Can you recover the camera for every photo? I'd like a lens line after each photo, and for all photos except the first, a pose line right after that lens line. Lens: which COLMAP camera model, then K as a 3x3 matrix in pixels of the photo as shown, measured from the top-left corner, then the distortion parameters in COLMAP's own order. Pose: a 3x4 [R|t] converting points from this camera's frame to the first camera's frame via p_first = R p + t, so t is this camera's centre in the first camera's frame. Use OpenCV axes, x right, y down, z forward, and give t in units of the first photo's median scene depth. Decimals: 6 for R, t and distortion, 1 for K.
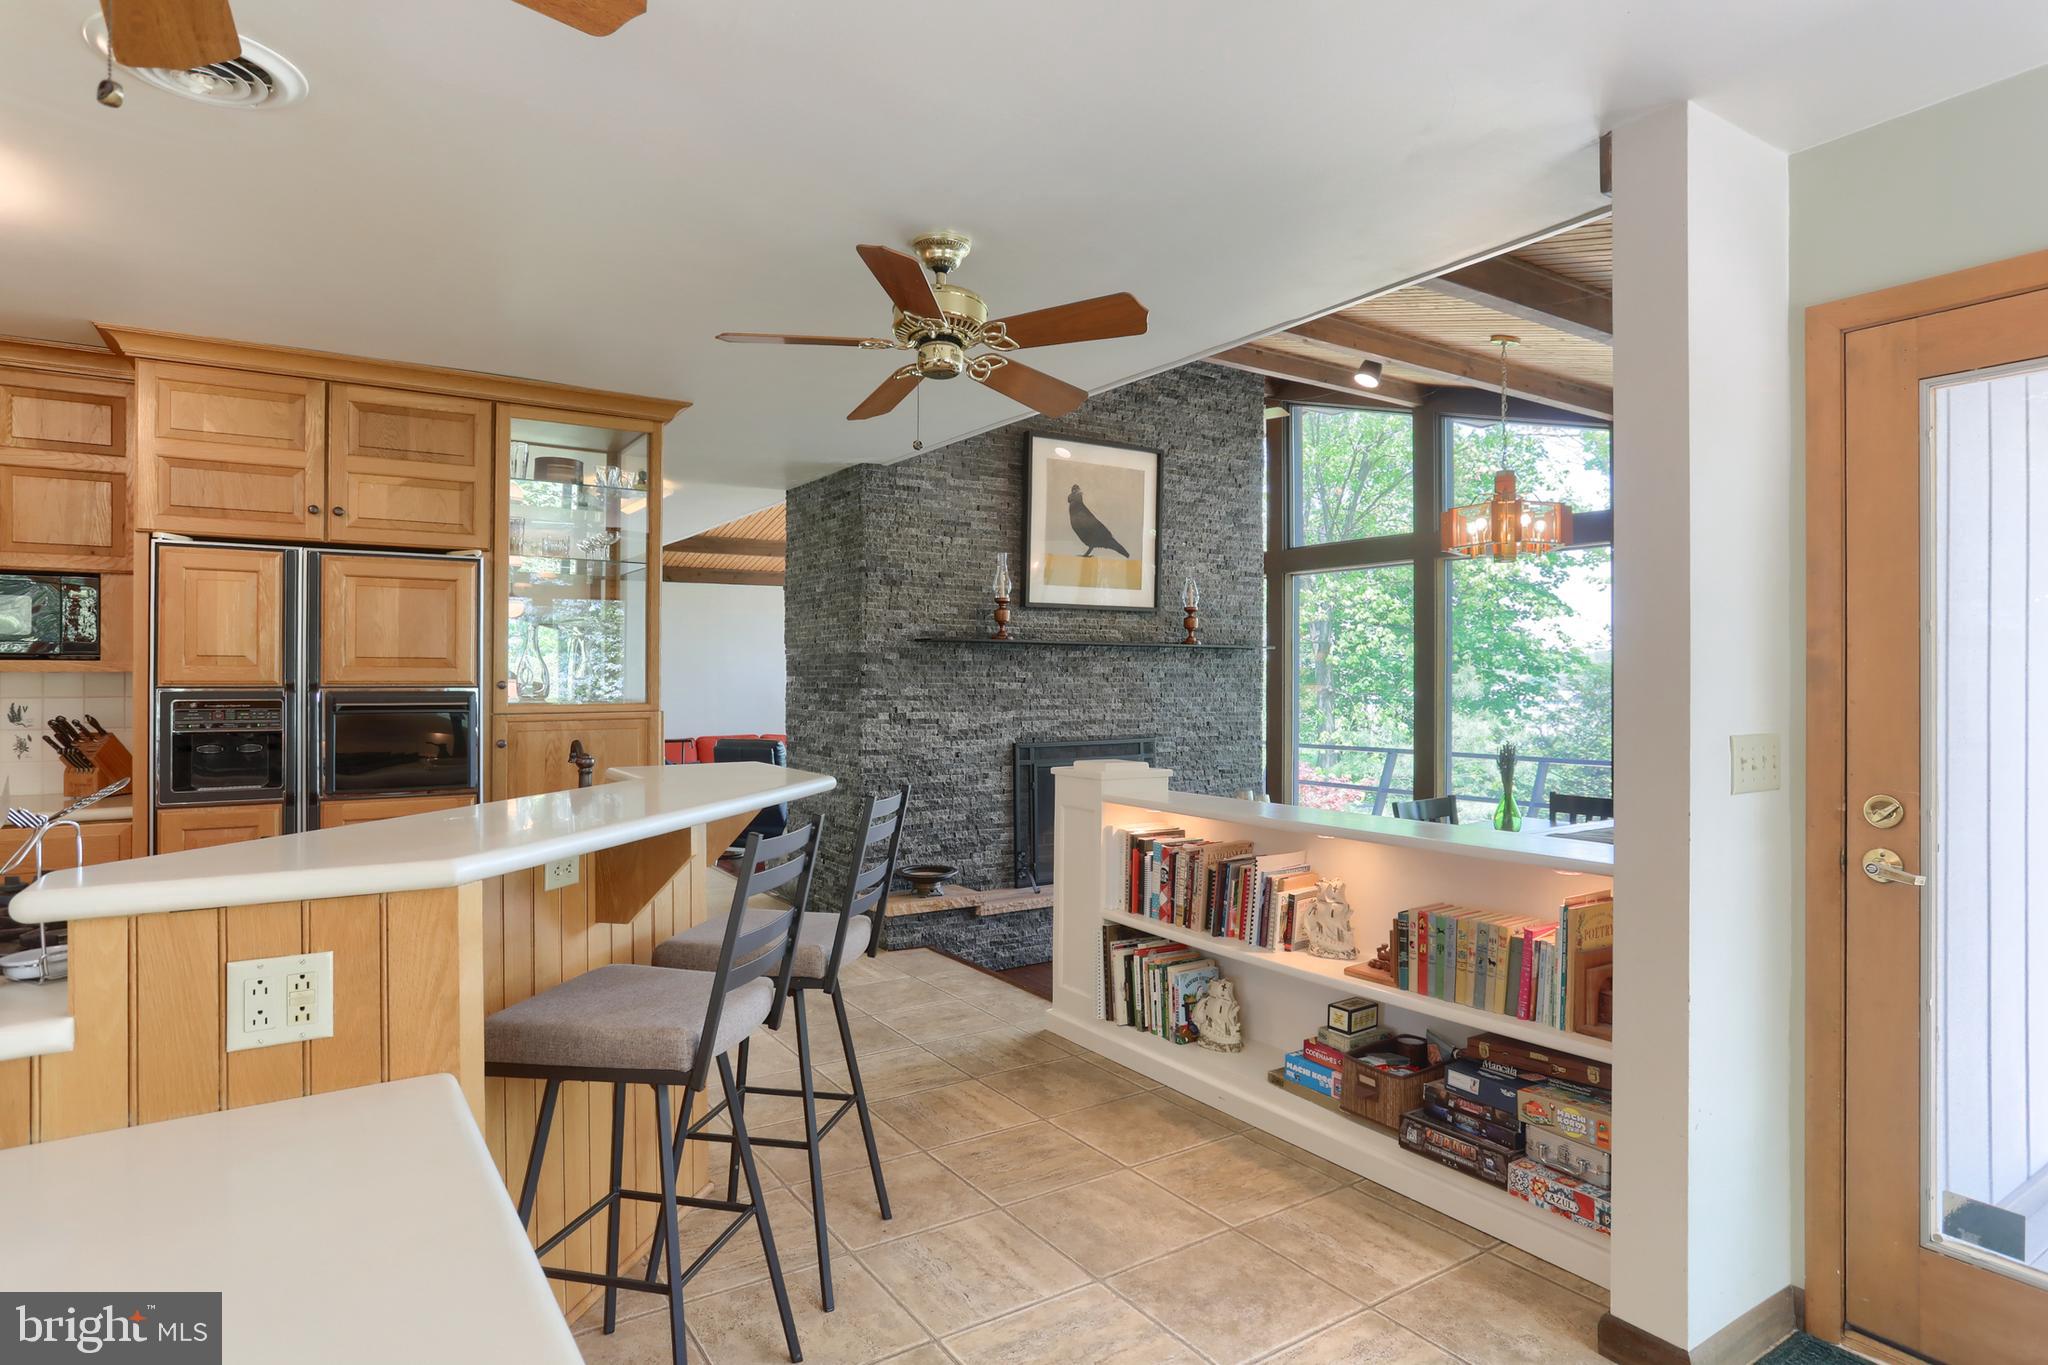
lens RADIAL K [[1118.3, 0, 1024.0], [0, 1118.3, 682.5], [0, 0, 1]] dist [-0.067075, 0.044298]
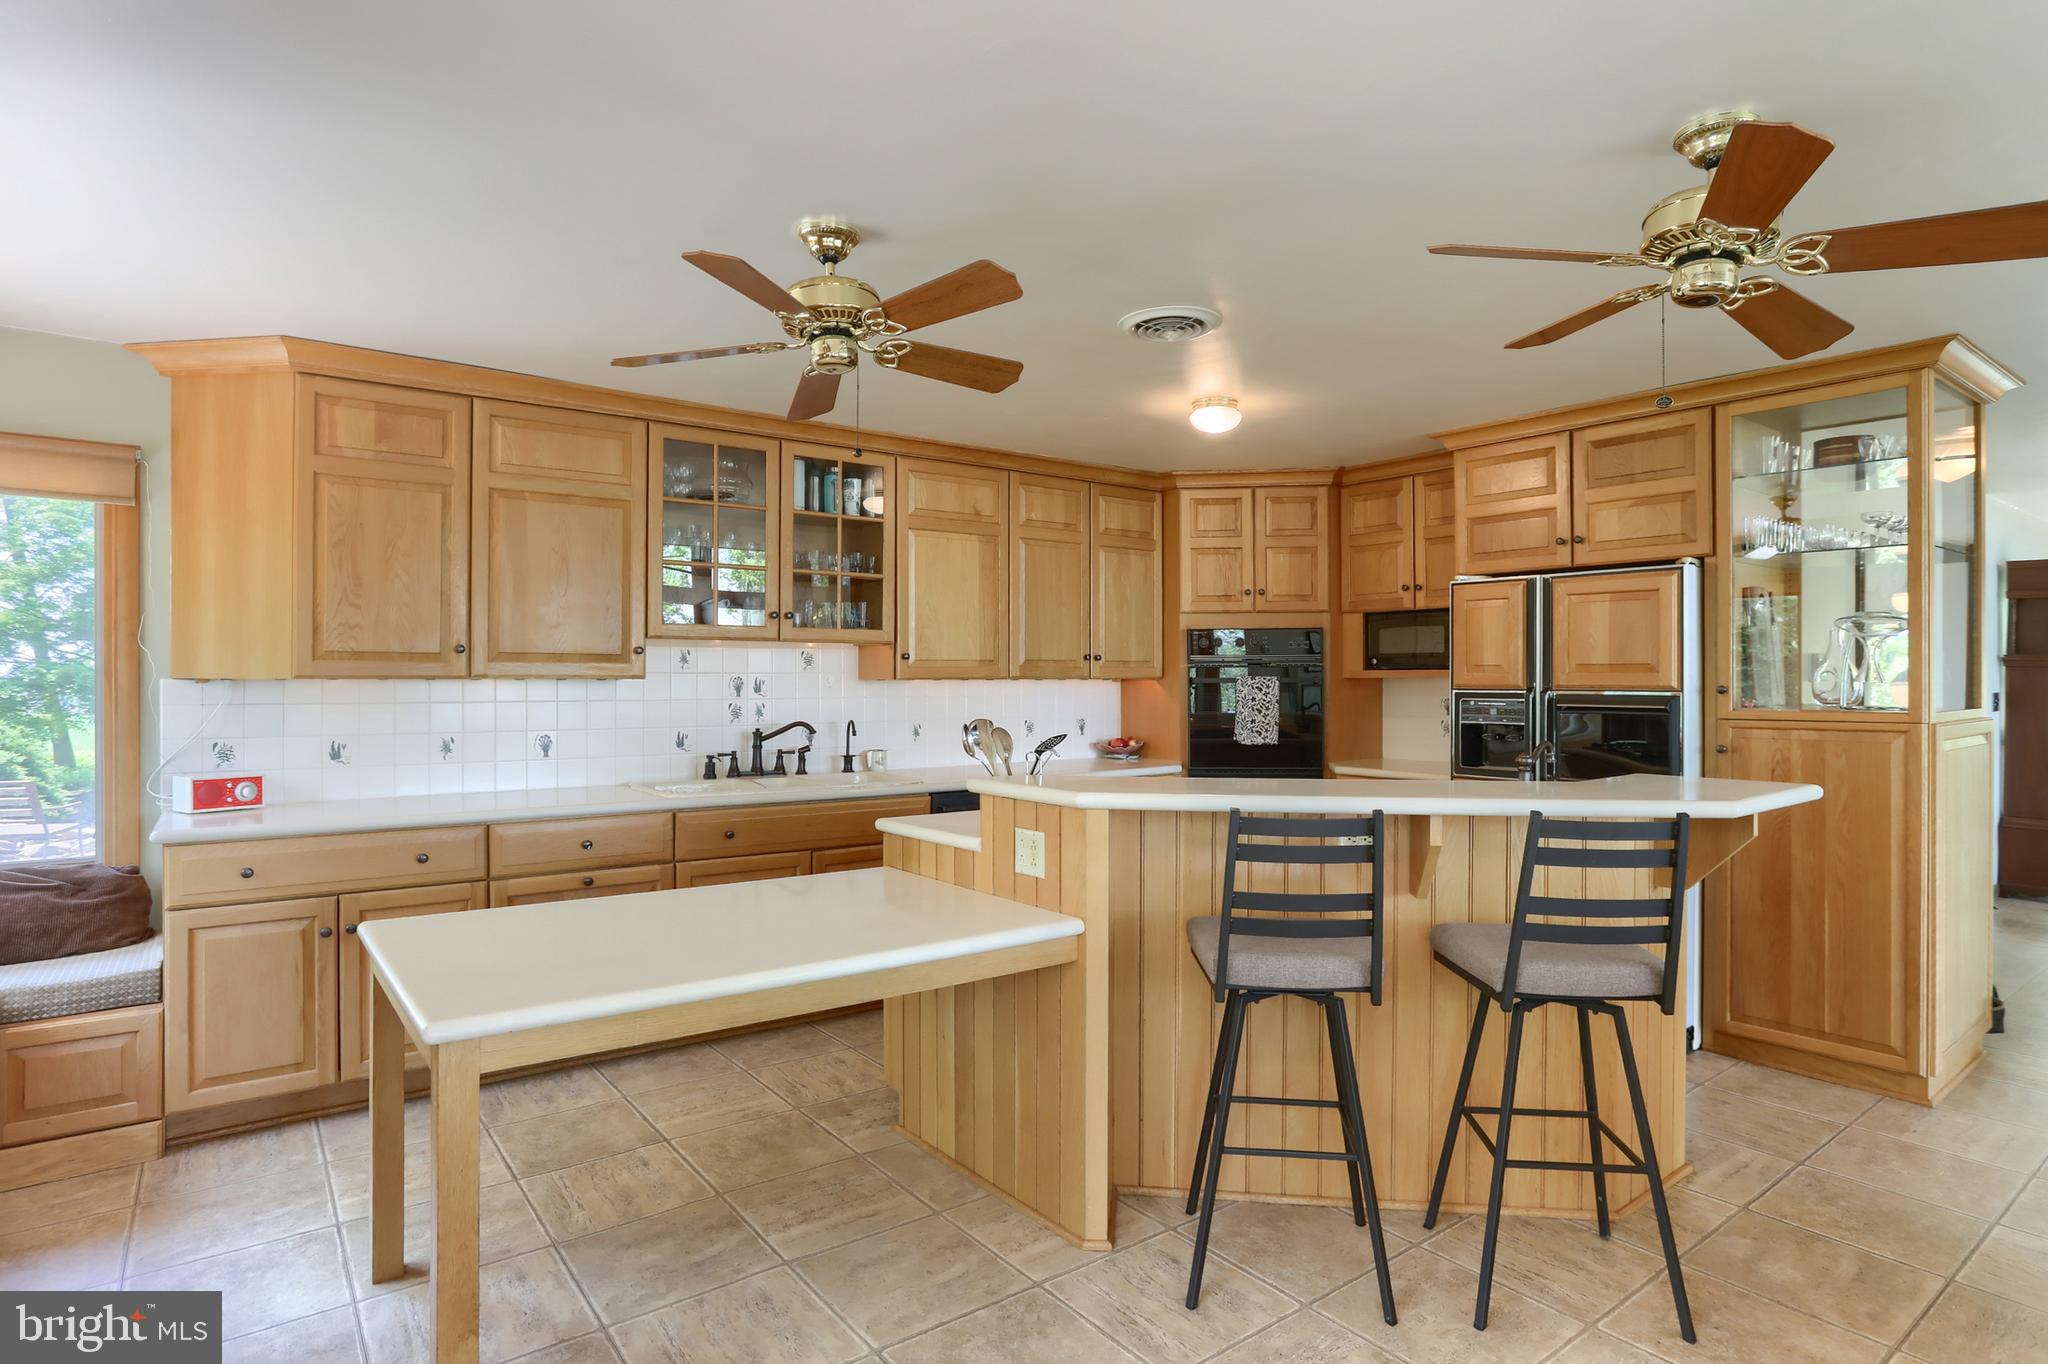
lens RADIAL K [[1083.7, 0, 1026.0], [0, 1083.7, 676.3], [0, 0, 1]] dist [-0.062191, 0.036067]
pose [[0.065002, -0.003690, -0.997878, 0.304236], [-0.004617, 0.999981, -0.003999, -0.002039], [0.997874, 0.004867, 0.064983, 0.221080]]
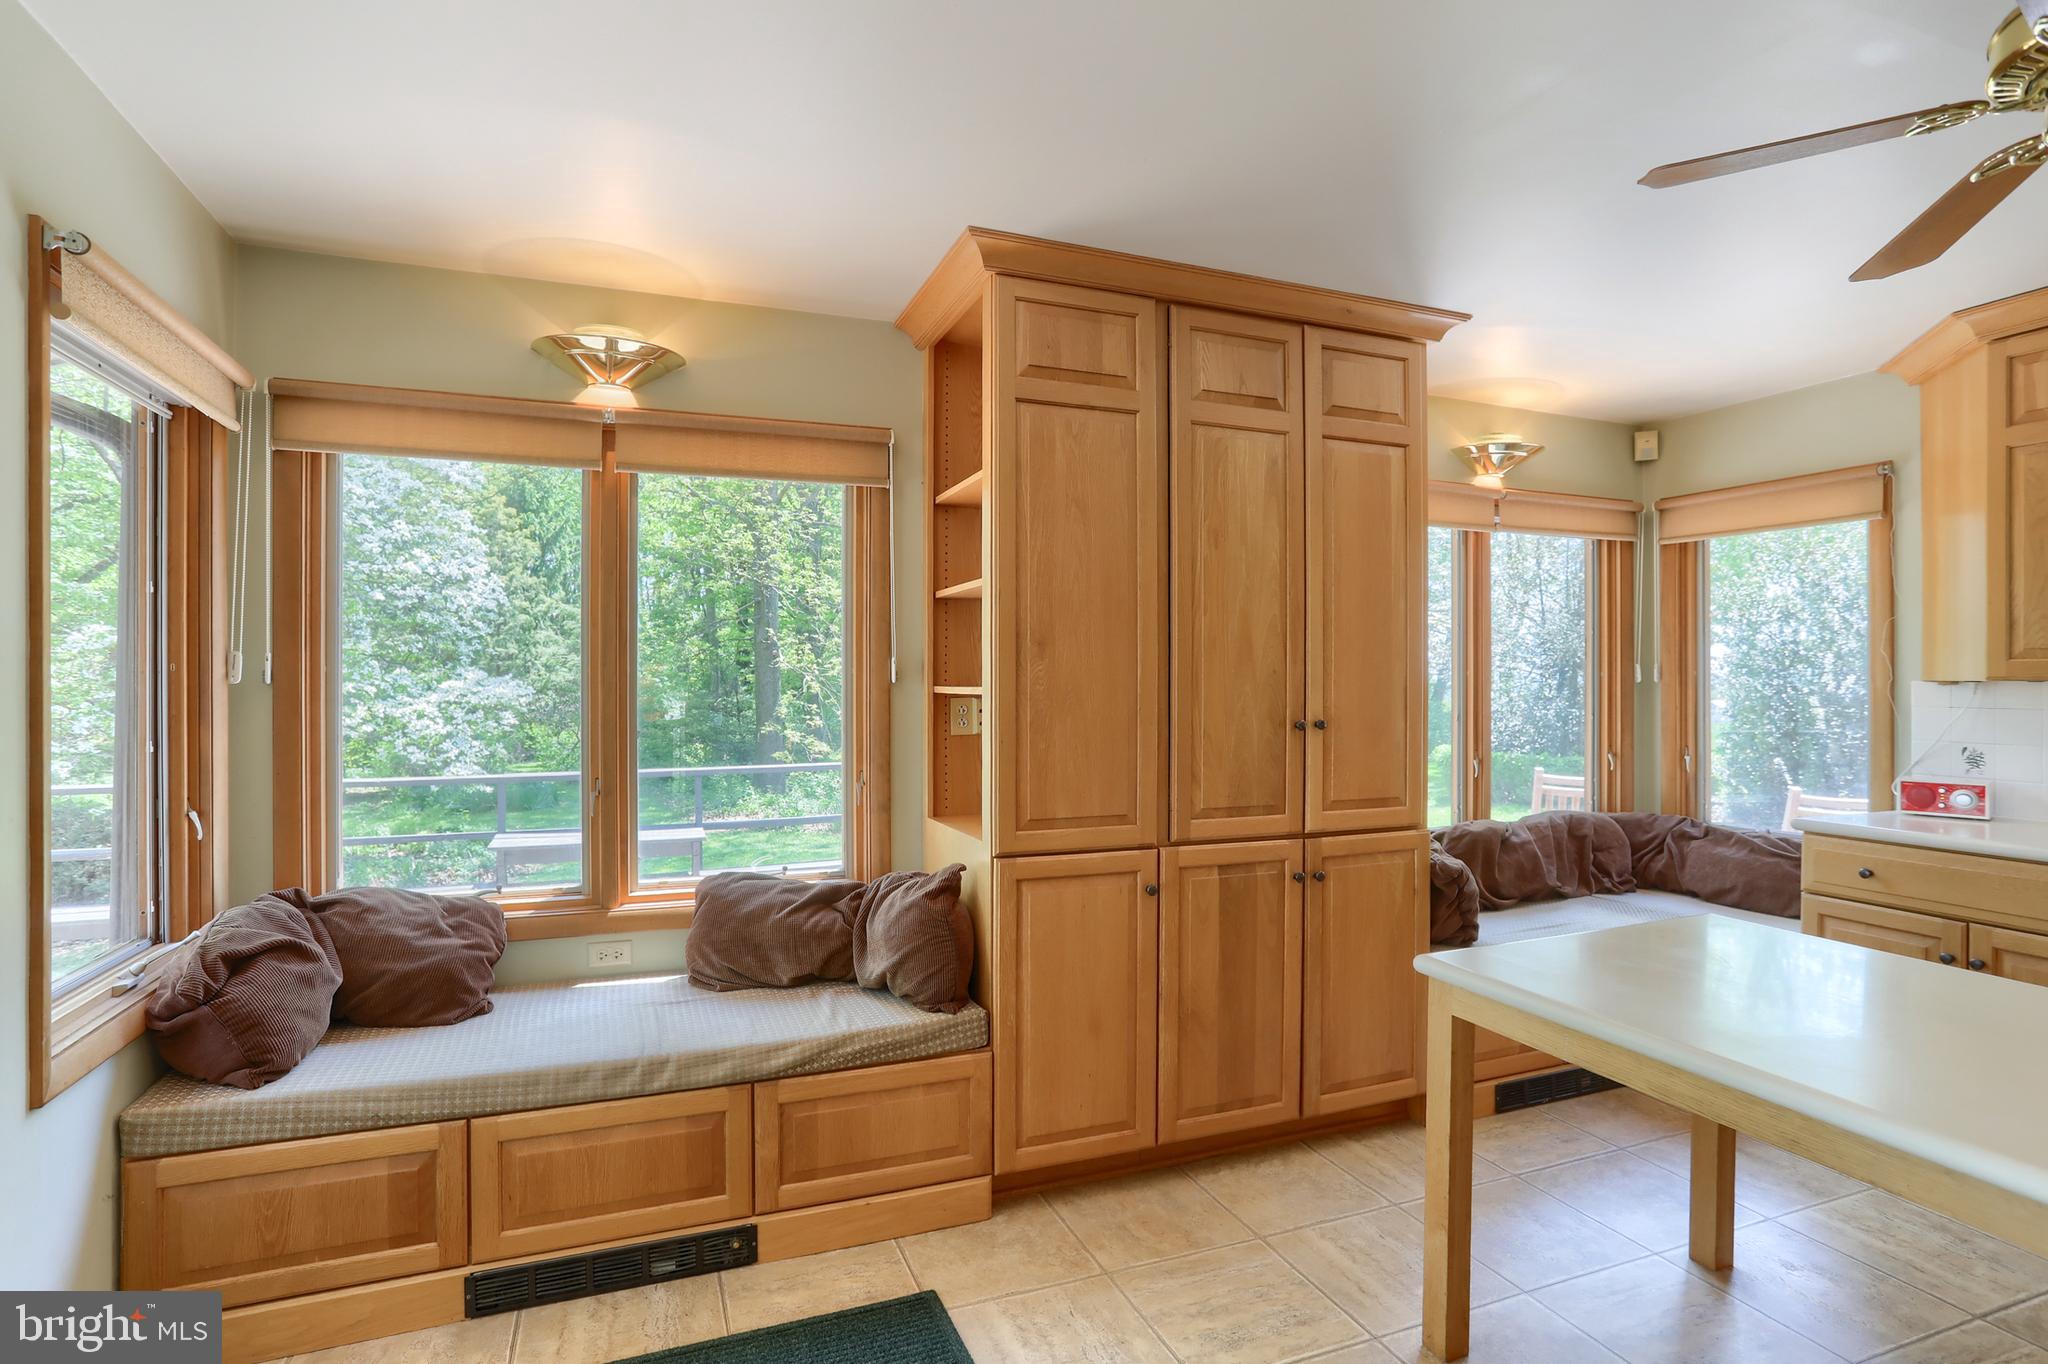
lens RADIAL K [[1005.6, 0, 1029.3], [0, 1005.6, 675.8], [0, 0, 1]] dist [-0.045829, 0.023577]
pose [[-0.979081, -0.000409, 0.203470, 0.056894], [-0.000685, 0.999999, -0.001285, -0.002733], [-0.203469, -0.001397, -0.979080, 0.442002]]
